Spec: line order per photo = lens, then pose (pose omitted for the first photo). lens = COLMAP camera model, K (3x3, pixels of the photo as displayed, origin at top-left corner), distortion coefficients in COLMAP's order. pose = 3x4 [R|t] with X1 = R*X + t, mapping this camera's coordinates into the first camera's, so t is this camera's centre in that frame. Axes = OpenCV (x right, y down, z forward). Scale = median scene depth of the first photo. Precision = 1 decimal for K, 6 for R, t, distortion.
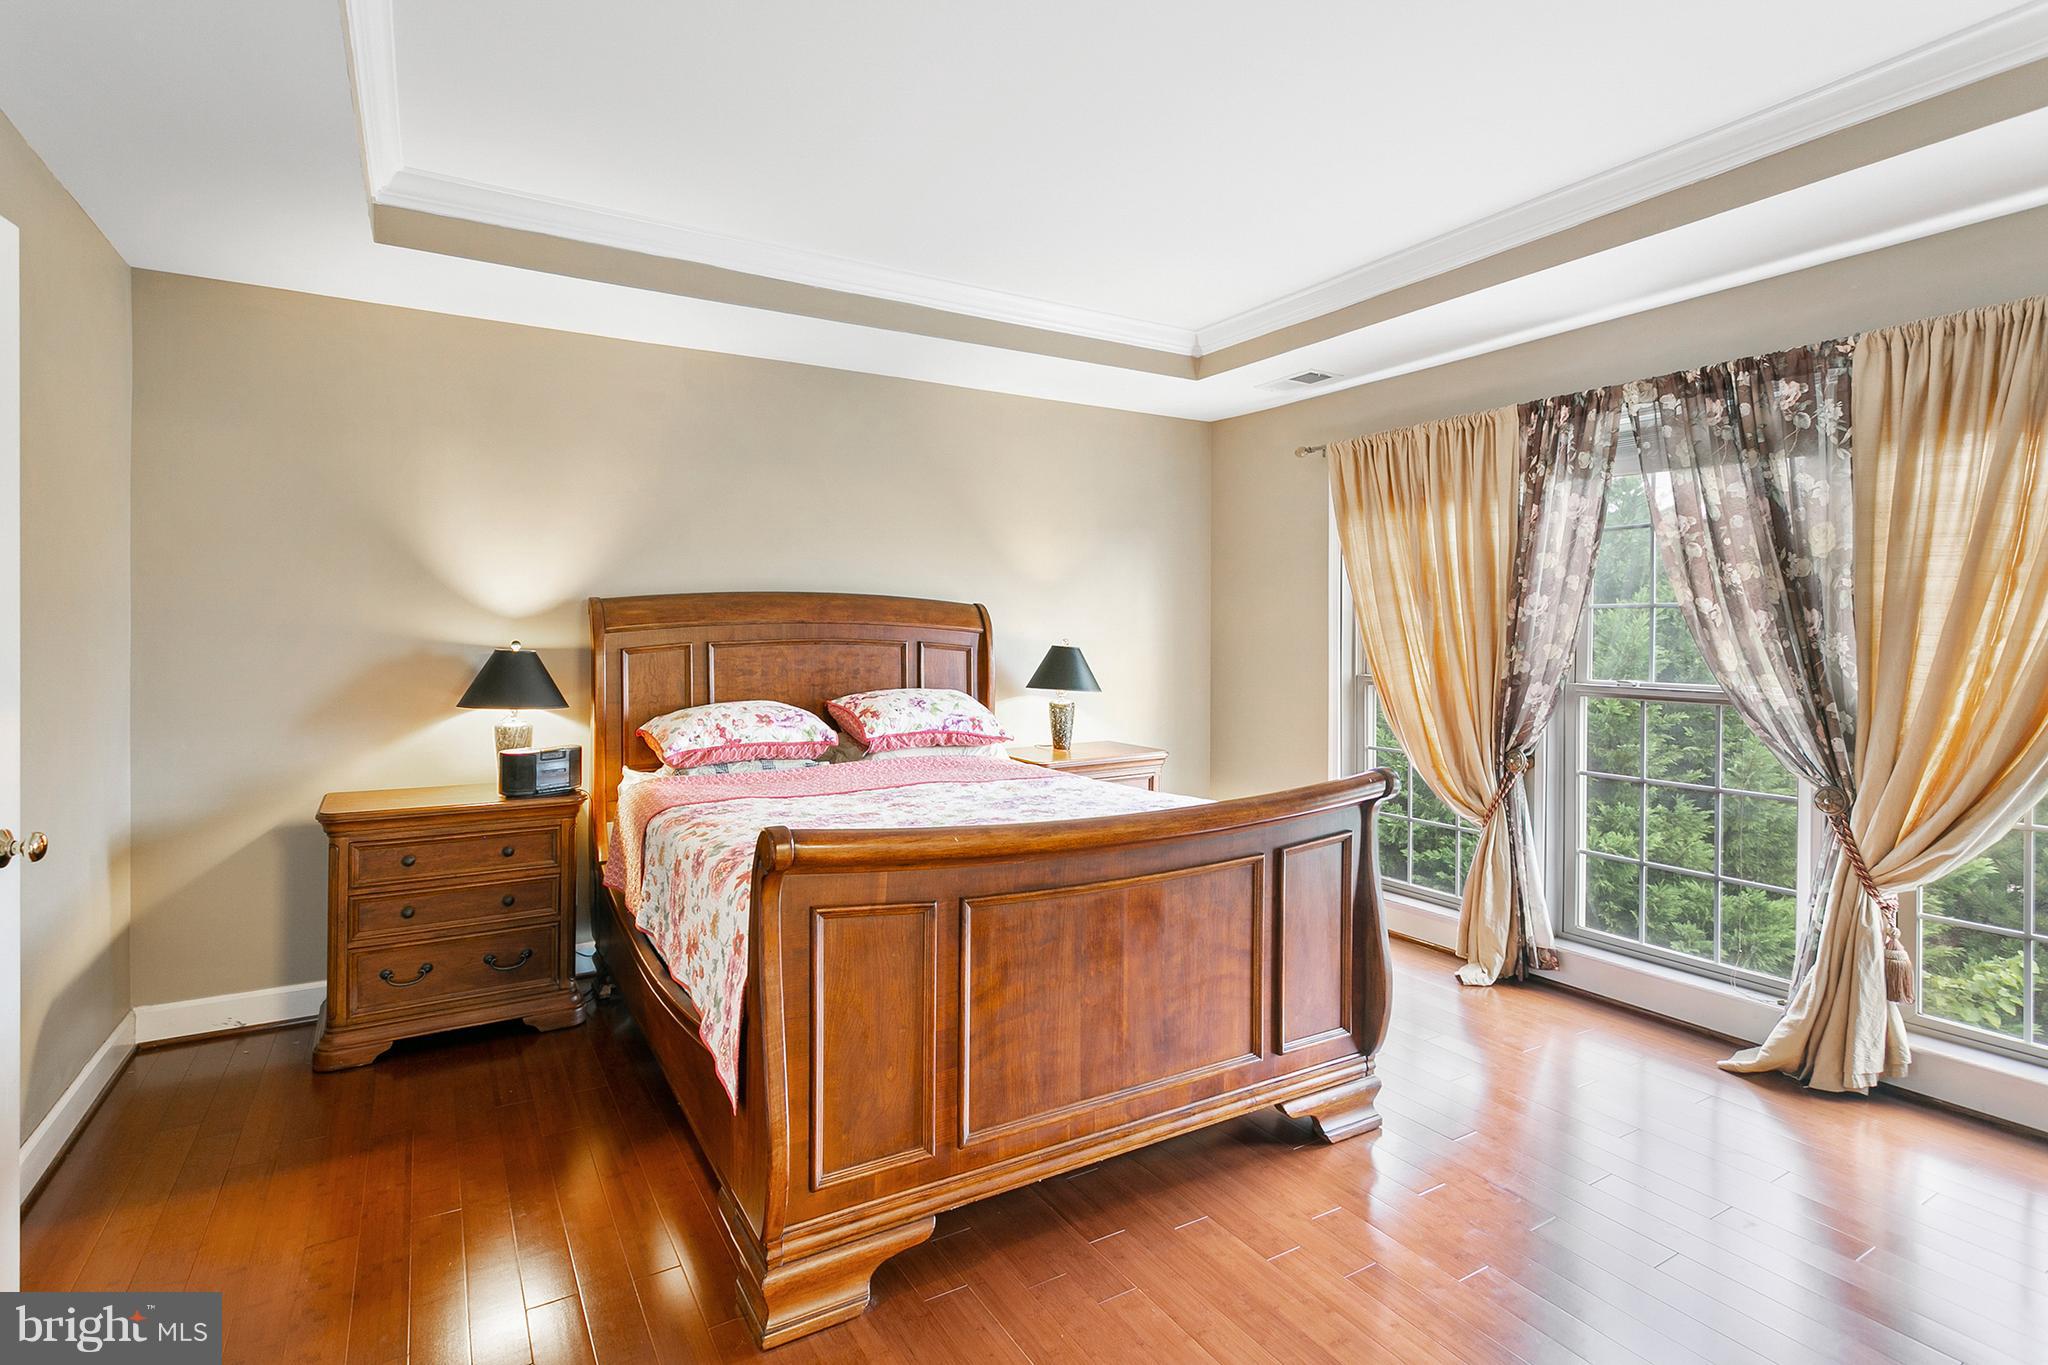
lens RADIAL K [[984.4, 0, 1021.8], [0, 984.4, 644.6], [0, 0, 1]] dist [0.000806, 0.001065]
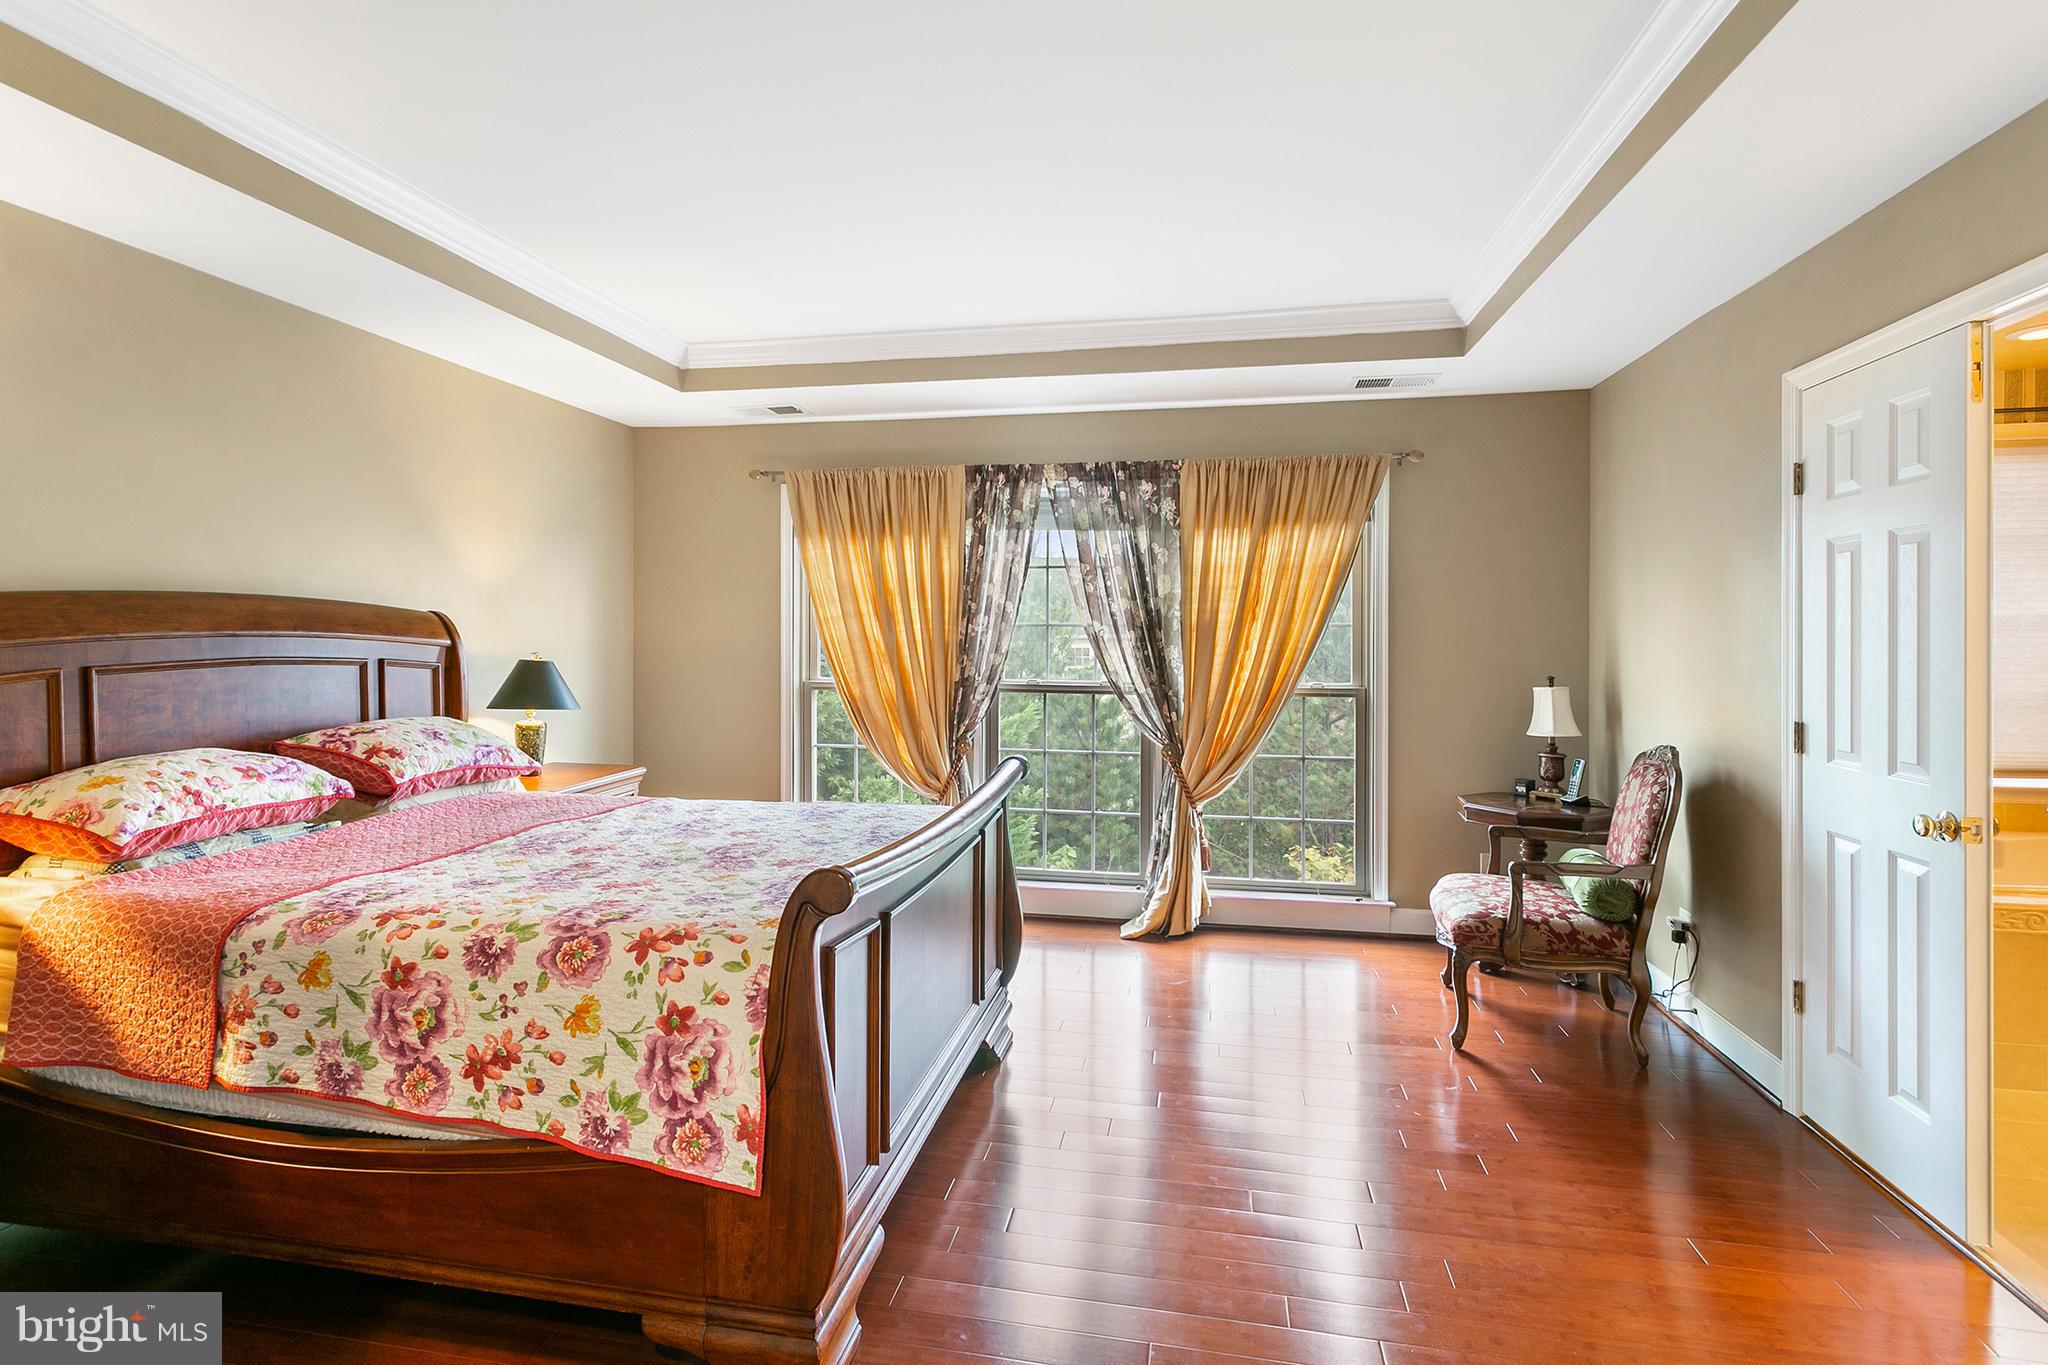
lens RADIAL K [[957.5, 0, 1028.9], [0, 957.5, 641.7], [0, 0, 1]] dist [-0.000811, 0.008455]
pose [[0.677755, -0.003847, 0.735278, -0.391502], [0.006553, 0.999978, -0.000809, -0.015500], [-0.735259, 0.005366, 0.677765, 0.110241]]
